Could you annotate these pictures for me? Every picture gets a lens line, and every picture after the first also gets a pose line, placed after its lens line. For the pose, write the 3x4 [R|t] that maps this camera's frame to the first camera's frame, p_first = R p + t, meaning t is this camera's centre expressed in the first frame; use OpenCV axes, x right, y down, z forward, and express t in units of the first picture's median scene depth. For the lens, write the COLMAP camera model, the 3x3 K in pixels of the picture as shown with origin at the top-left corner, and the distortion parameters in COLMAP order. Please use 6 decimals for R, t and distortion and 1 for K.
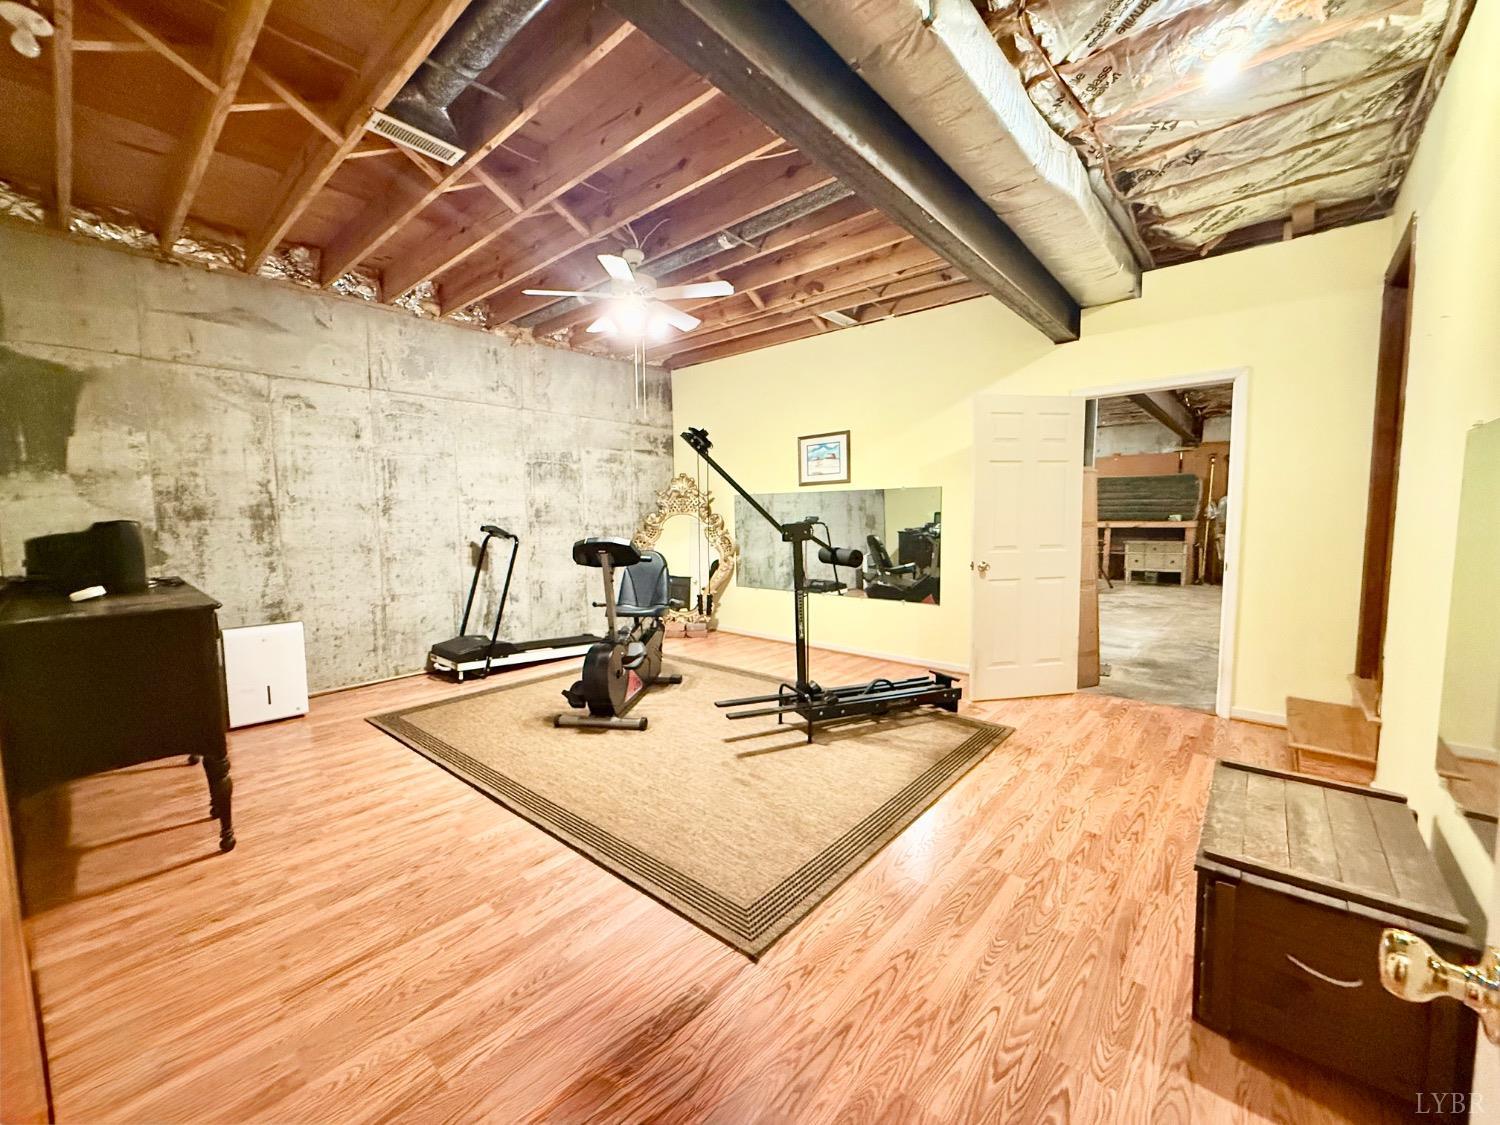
lens RADIAL K [[601.5, 0, 754.2], [0, 601.5, 554.3], [0, 0, 1]] dist [0.001978, -0.000758]
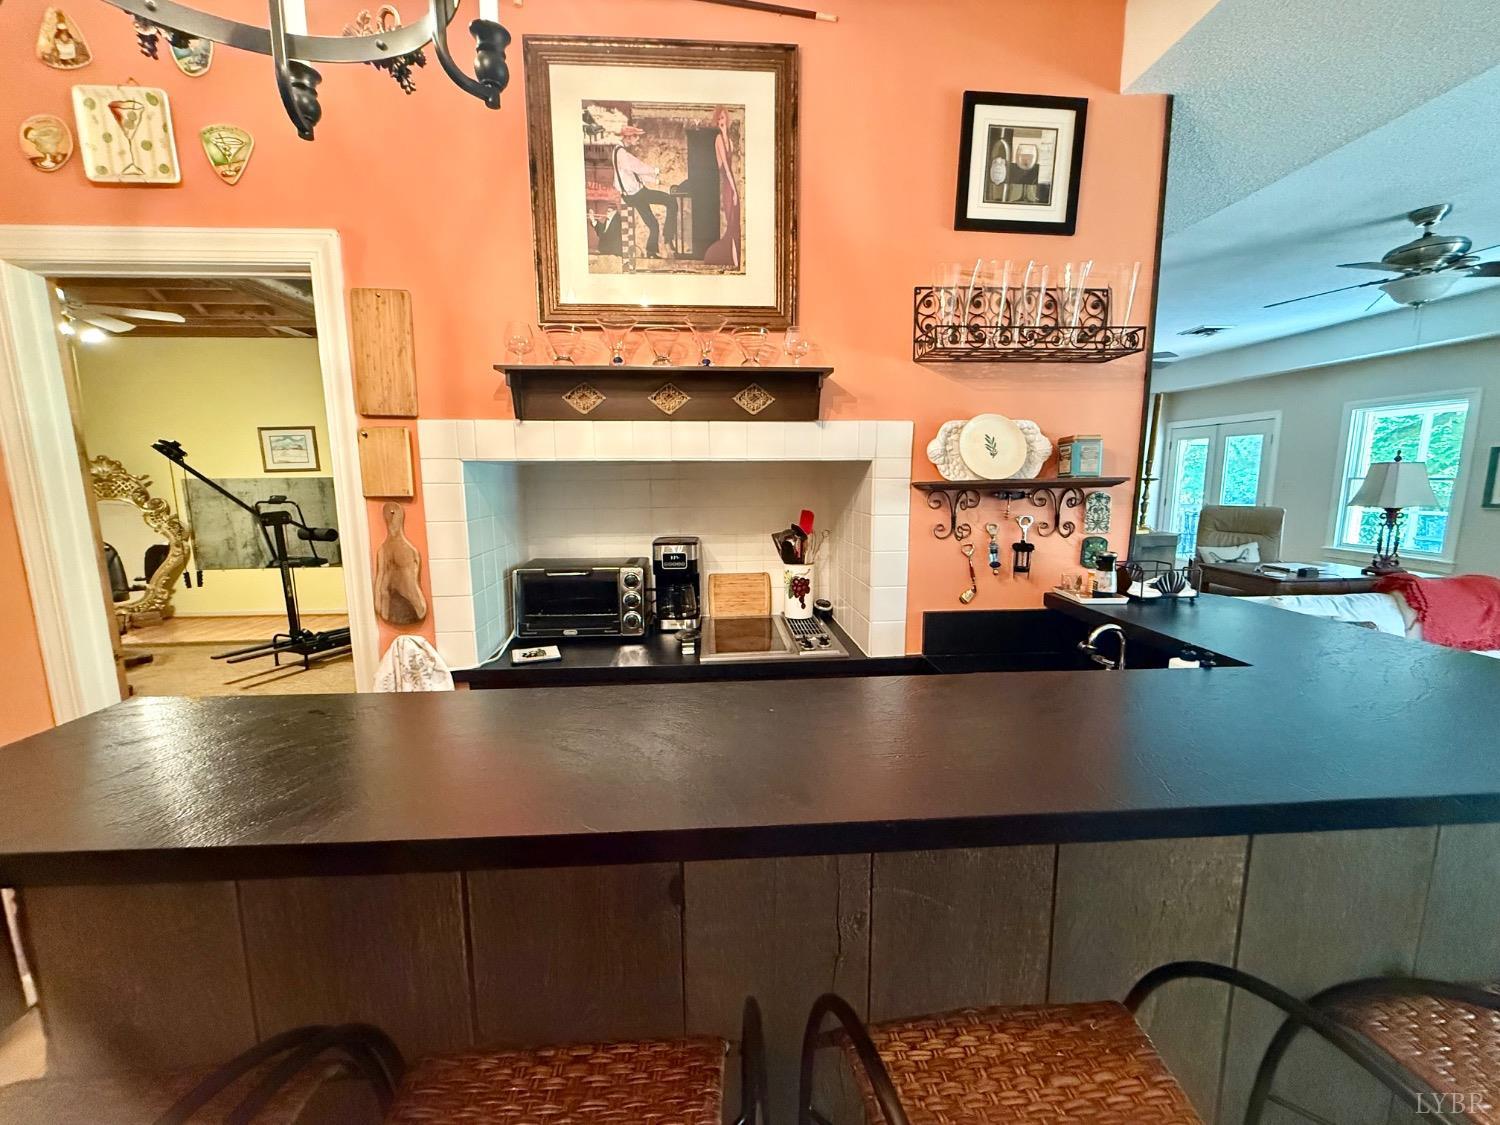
lens RADIAL K [[601.5, 0, 743.7], [0, 601.5, 563.5], [0, 0, 1]] dist [0.001978, -0.000758]
pose [[0.723472, -0.100367, 0.683019, -0.078832], [0.050993, 0.994442, 0.092116, -0.006045], [-0.688468, -0.031814, 0.724568, -0.529940]]
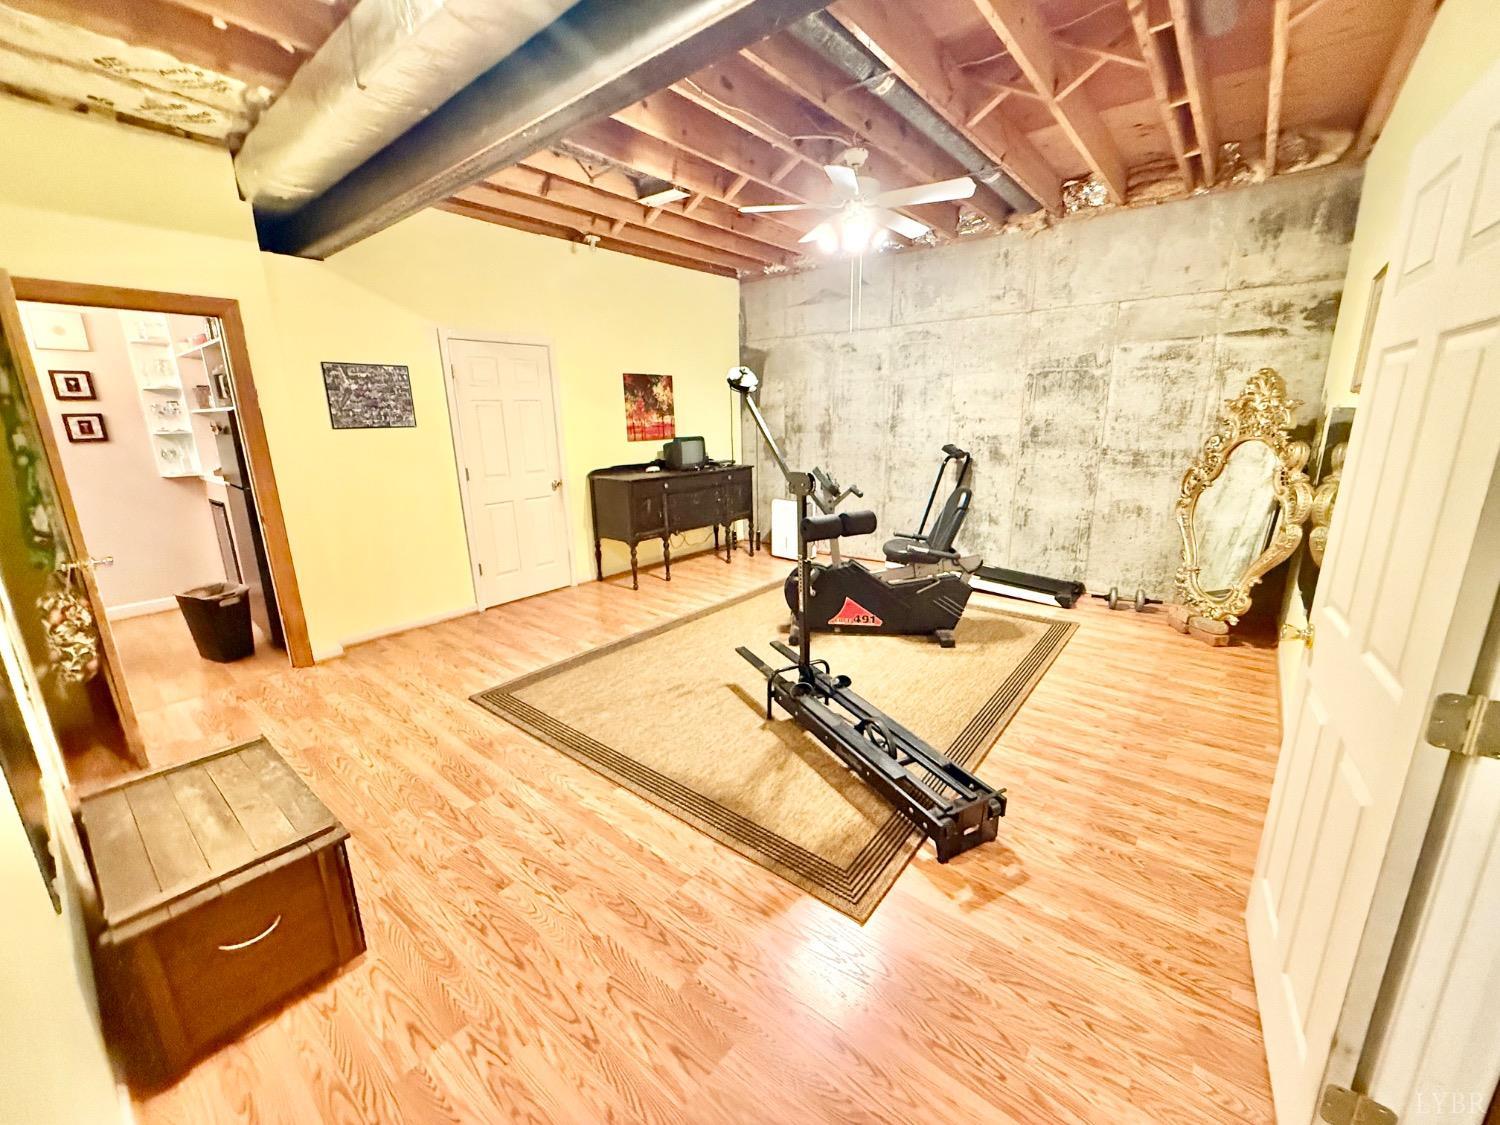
lens RADIAL K [[601.5, 0, 744.9], [0, 601.5, 562.4], [0, 0, 1]] dist [0.001978, -0.000758]
pose [[0.021637, 0.253656, -0.967052, 0.678193], [-0.052596, 0.966228, 0.252263, -0.105258], [0.998381, 0.045404, 0.034248, 0.690920]]
